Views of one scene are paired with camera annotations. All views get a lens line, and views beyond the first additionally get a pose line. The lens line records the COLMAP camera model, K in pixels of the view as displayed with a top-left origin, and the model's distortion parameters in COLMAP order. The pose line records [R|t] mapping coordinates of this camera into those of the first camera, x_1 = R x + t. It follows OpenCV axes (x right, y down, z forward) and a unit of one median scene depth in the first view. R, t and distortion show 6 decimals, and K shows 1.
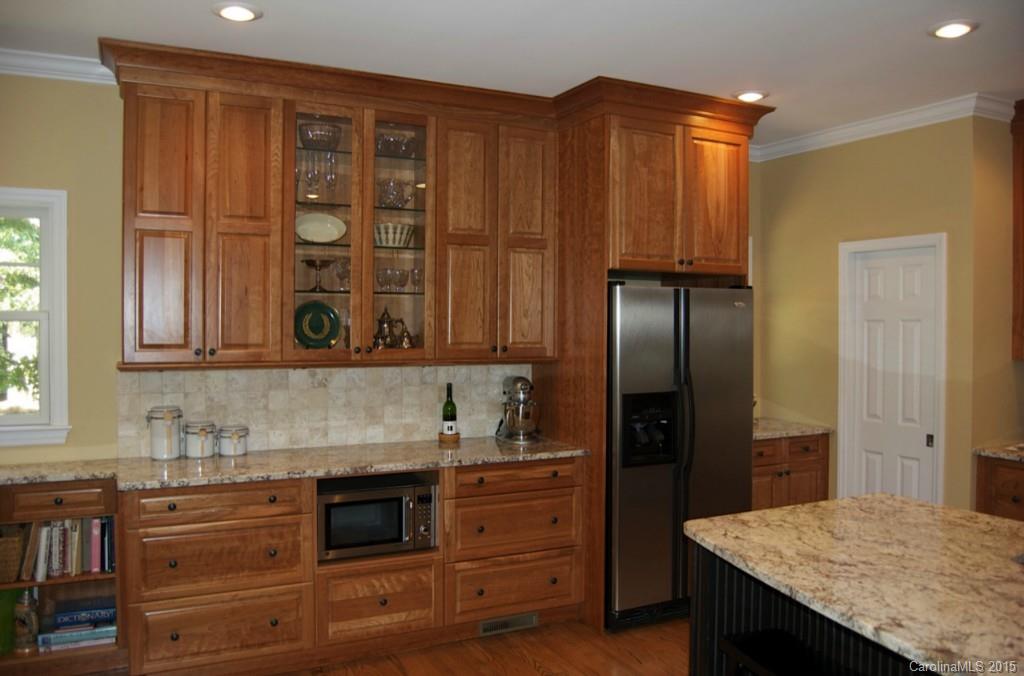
lens RADIAL K [[789.4, 0, 512.0], [0, 789.4, 338.0], [0, 0, 1]] dist [-0.091743, 0.013330]
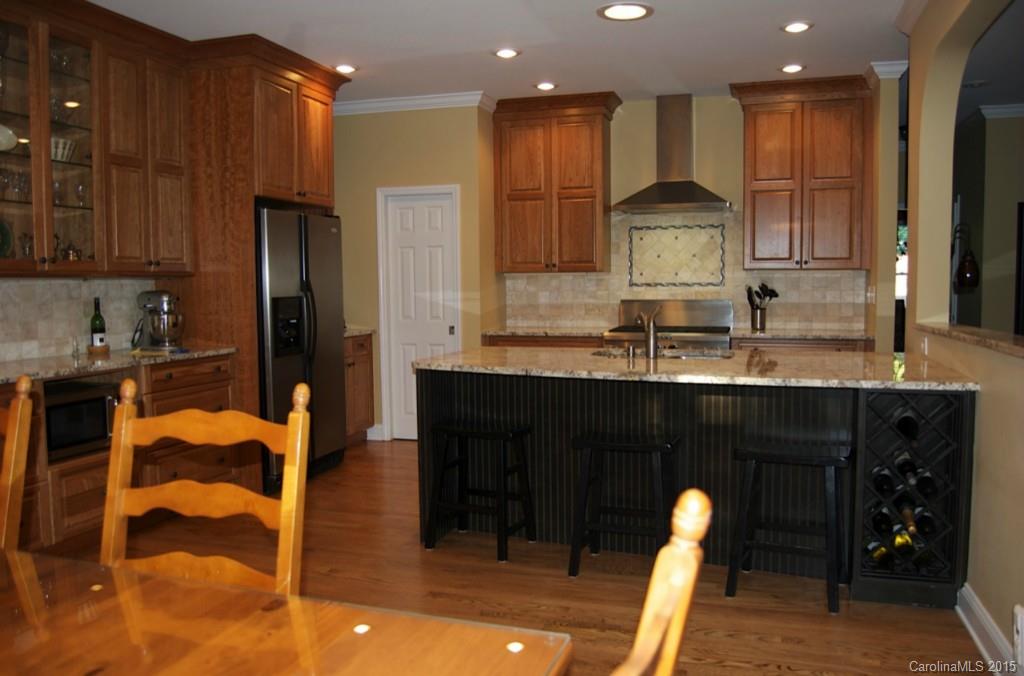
lens RADIAL K [[789.4, 0, 512.0], [0, 789.4, 338.0], [0, 0, 1]] dist [-0.091743, 0.013330]
pose [[0.698318, -0.058918, 0.713359, -0.448456], [0.021394, 0.997879, 0.061474, 0.063068], [-0.715468, -0.027666, 0.698097, -0.118056]]
